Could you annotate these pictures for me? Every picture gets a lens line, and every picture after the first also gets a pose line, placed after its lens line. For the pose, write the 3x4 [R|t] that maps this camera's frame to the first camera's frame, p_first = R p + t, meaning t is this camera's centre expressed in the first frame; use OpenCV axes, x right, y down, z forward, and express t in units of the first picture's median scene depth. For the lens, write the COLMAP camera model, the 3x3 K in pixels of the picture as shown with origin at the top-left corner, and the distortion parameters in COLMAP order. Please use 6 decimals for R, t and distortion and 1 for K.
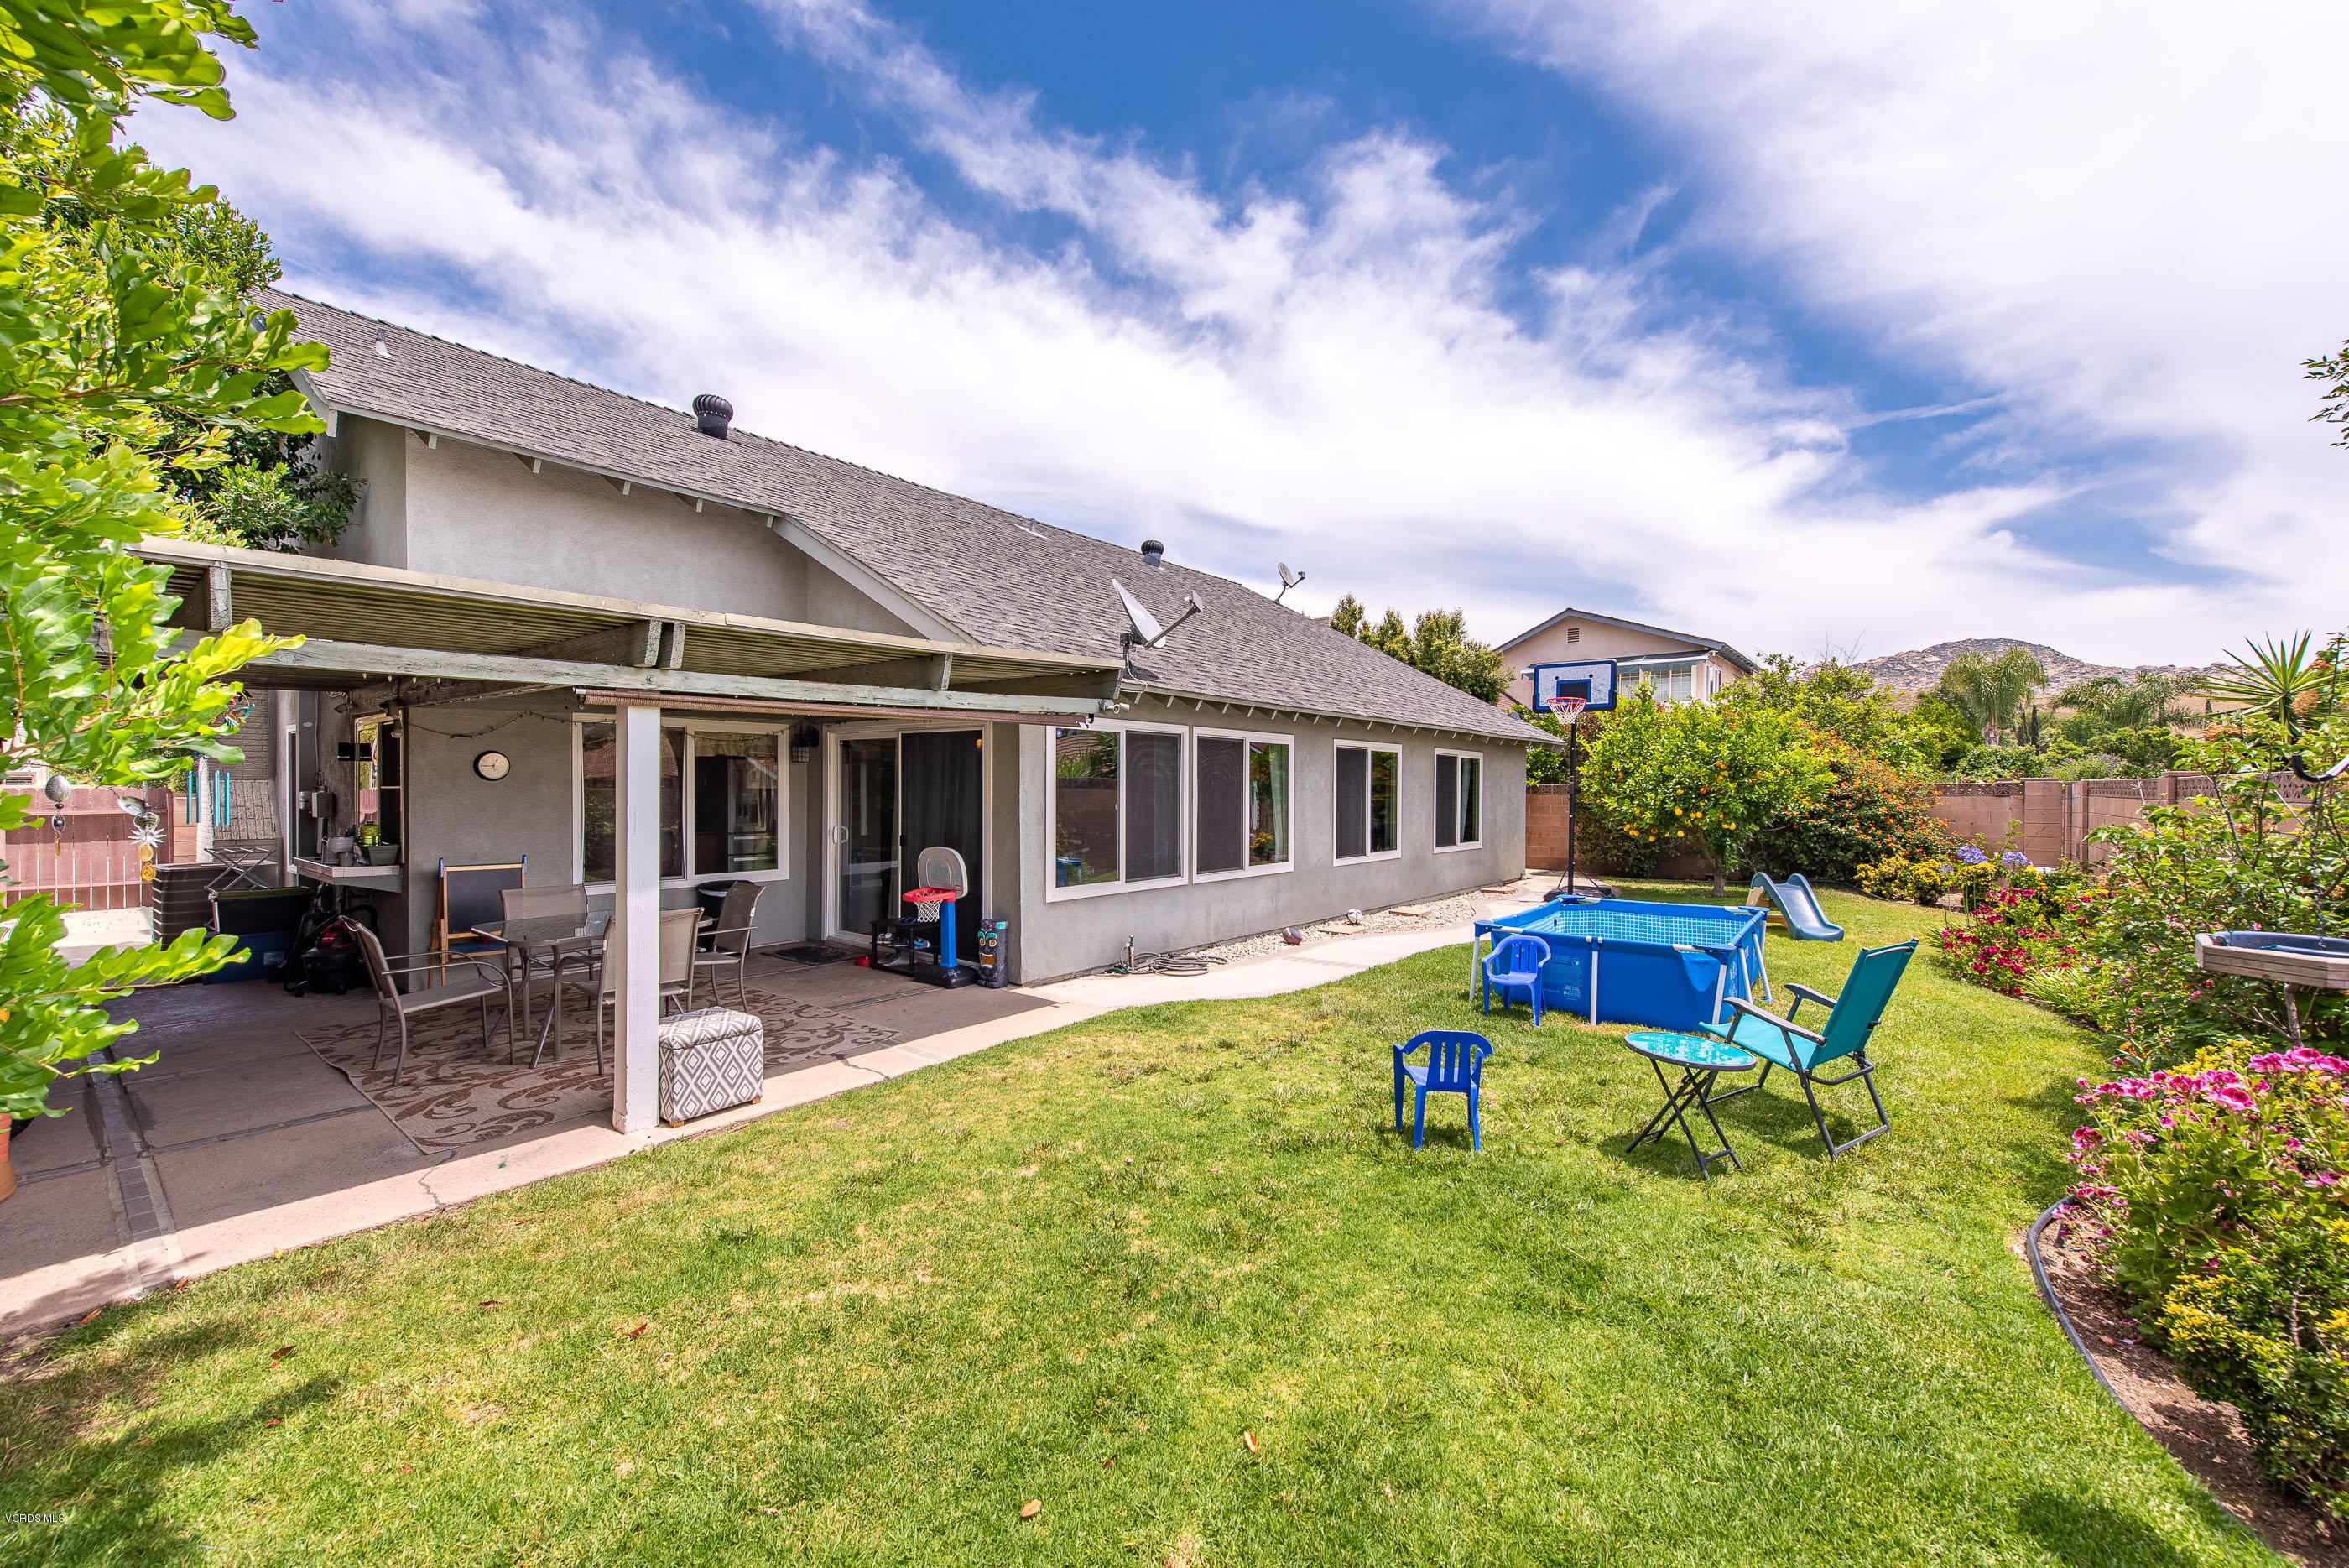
lens RADIAL K [[924.1, 0, 1185.7], [0, 924.1, 794.0], [0, 0, 1]] dist [0.012463, -0.006717]
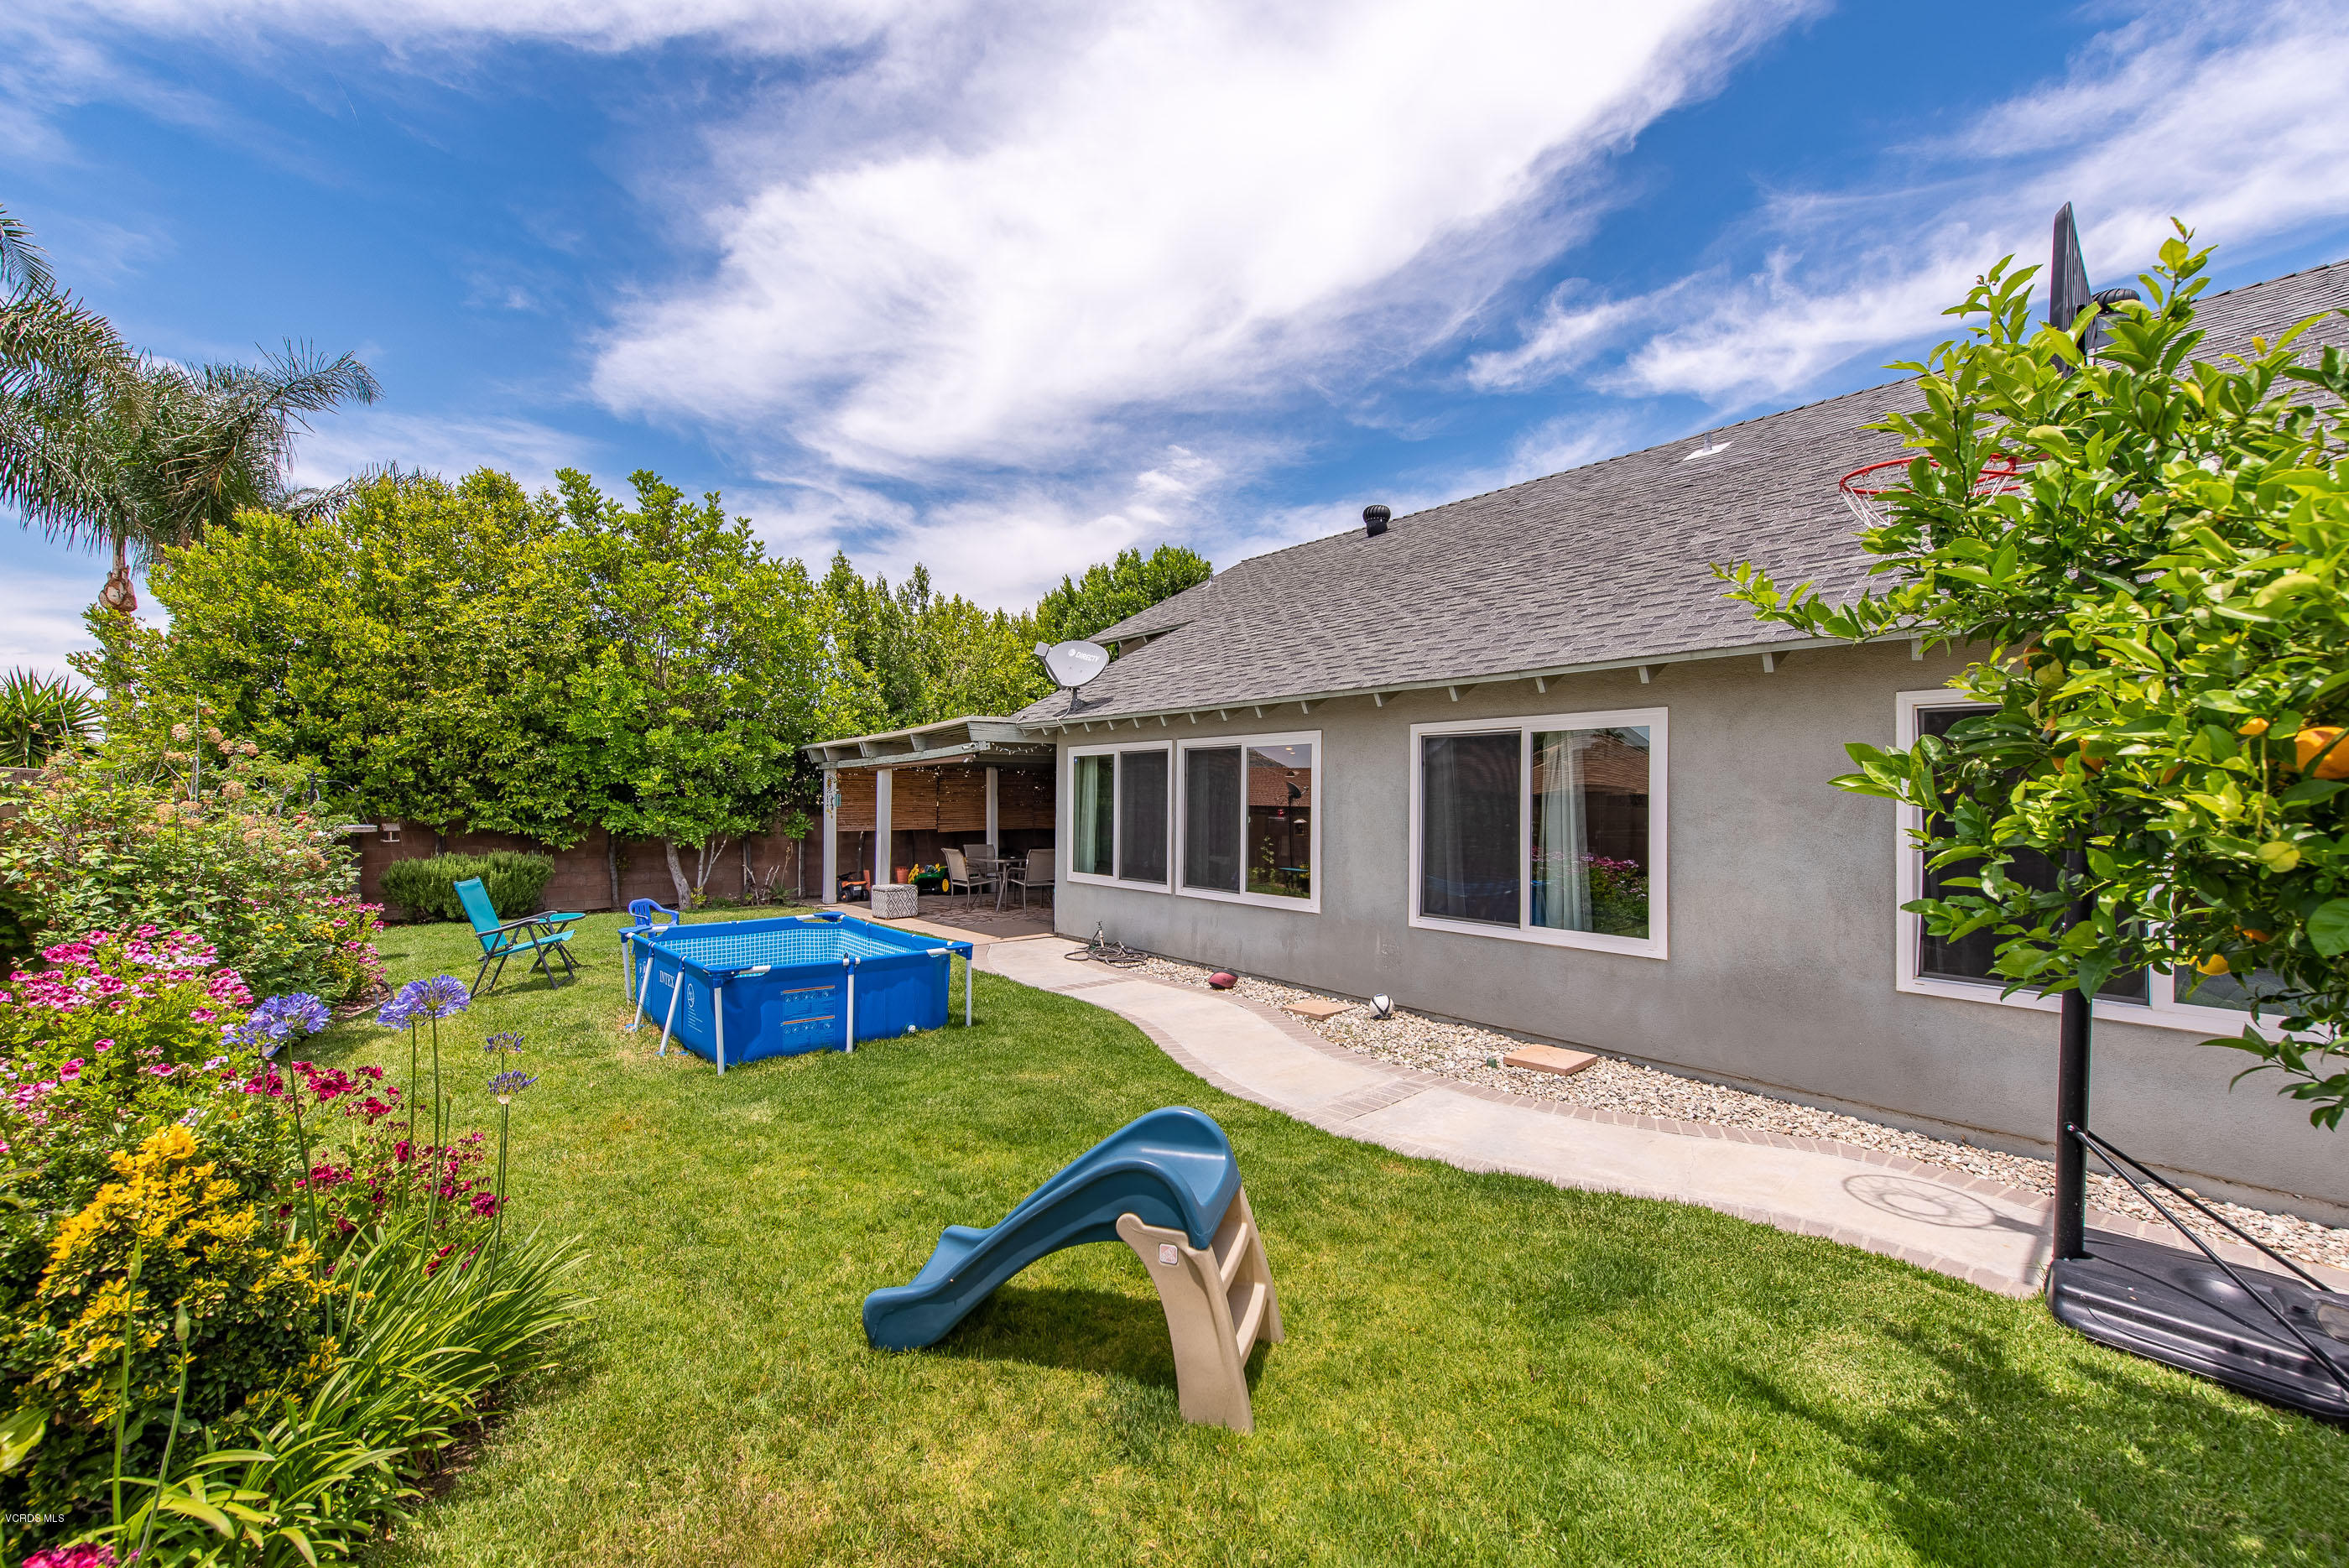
lens RADIAL K [[924.1, 0, 1185.7], [0, 924.1, 794.0], [0, 0, 1]] dist [0.012463, -0.006717]
pose [[-0.183614, -0.008940, -0.982958, 0.629240], [-0.013958, 0.999882, -0.006487, -0.004602], [0.982899, 0.012529, -0.183717, 0.748746]]
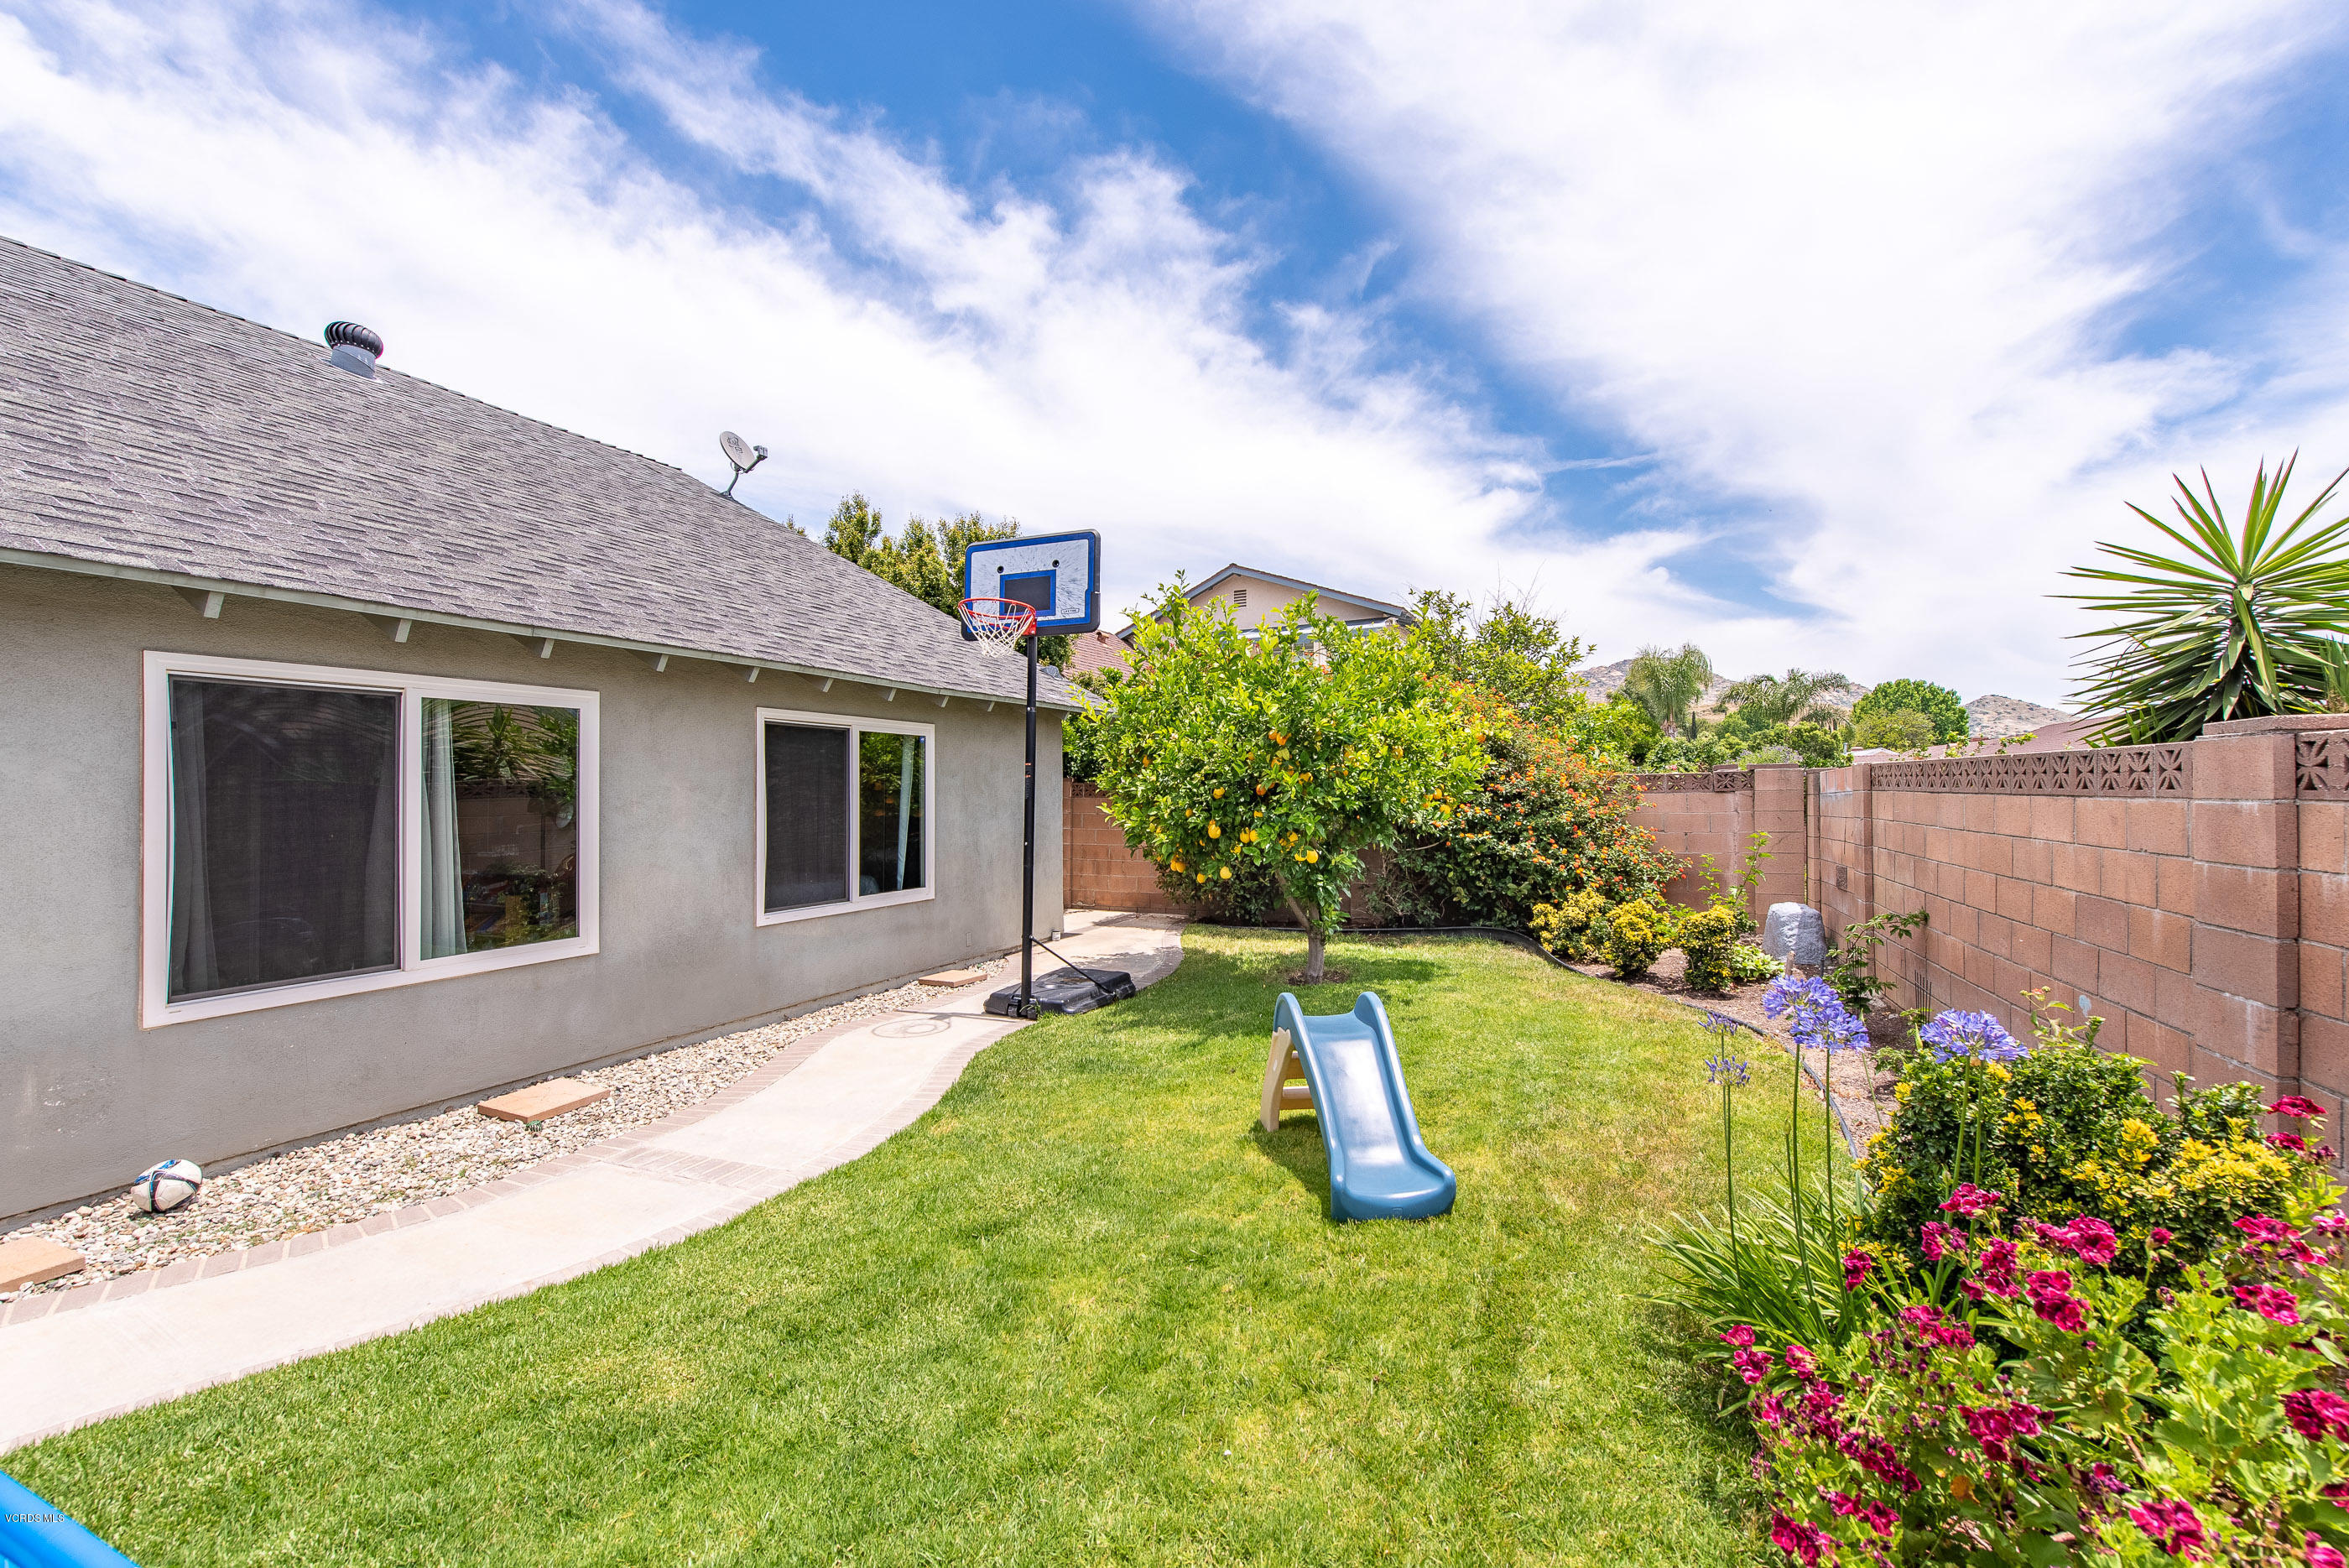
lens RADIAL K [[927.0, 0, 1181.9], [0, 927.0, 780.1], [0, 0, 1]] dist [0.008689, -0.002404]
pose [[0.970782, -0.010180, 0.239749, 0.345959], [0.014815, 0.999736, -0.017540, -0.000057], [-0.239507, 0.020579, 0.970676, 0.450879]]
